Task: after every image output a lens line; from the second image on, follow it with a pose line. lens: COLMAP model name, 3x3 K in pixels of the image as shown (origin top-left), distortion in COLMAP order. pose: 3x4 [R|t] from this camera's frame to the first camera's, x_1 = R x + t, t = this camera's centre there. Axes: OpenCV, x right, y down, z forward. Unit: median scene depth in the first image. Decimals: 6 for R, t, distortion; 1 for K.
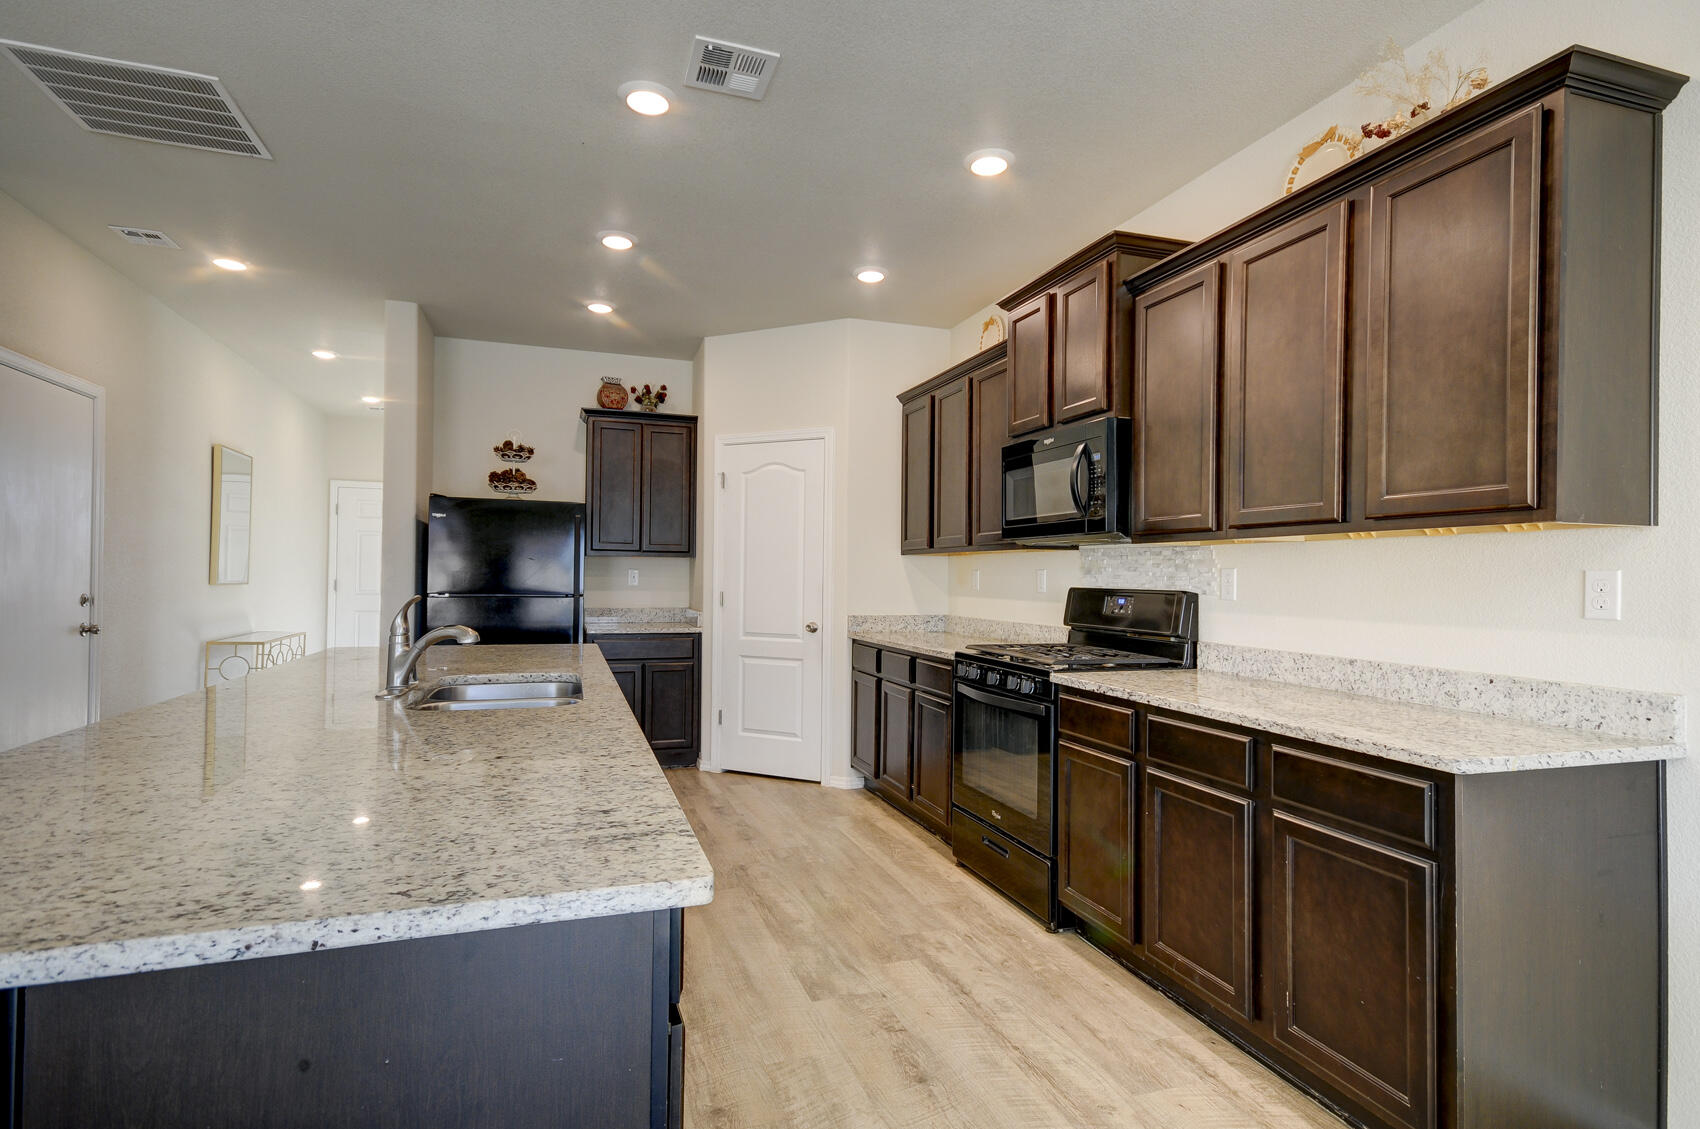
lens RADIAL K [[862.7, 0, 850.0], [0, 862.7, 564.5], [0, 0, 1]] dist [0.041641, -0.013839]
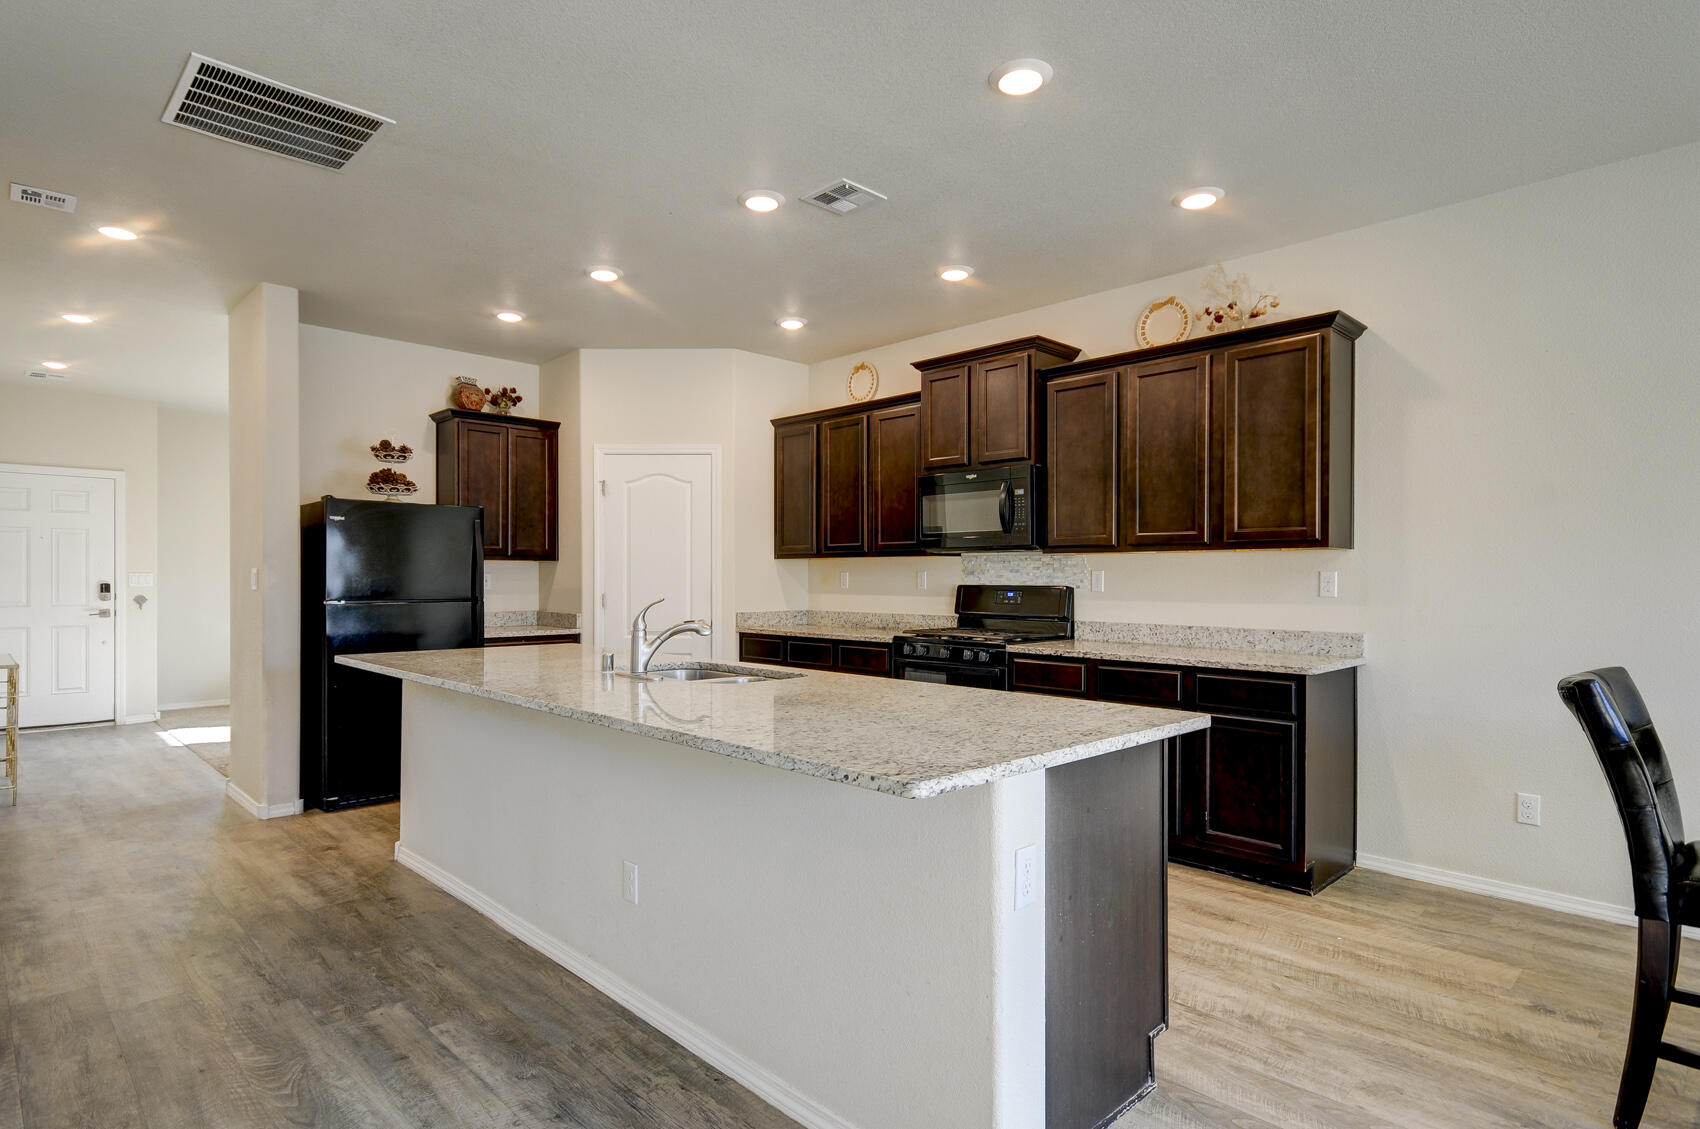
lens RADIAL K [[906.5, 0, 850.4], [0, 906.5, 575.9], [0, 0, 1]] dist [0.001286, 0.001163]
pose [[0.900353, -0.009061, 0.435065, -0.601092], [0.002548, 0.999876, 0.015550, -0.011044], [-0.435152, -0.012892, 0.900265, -0.208044]]
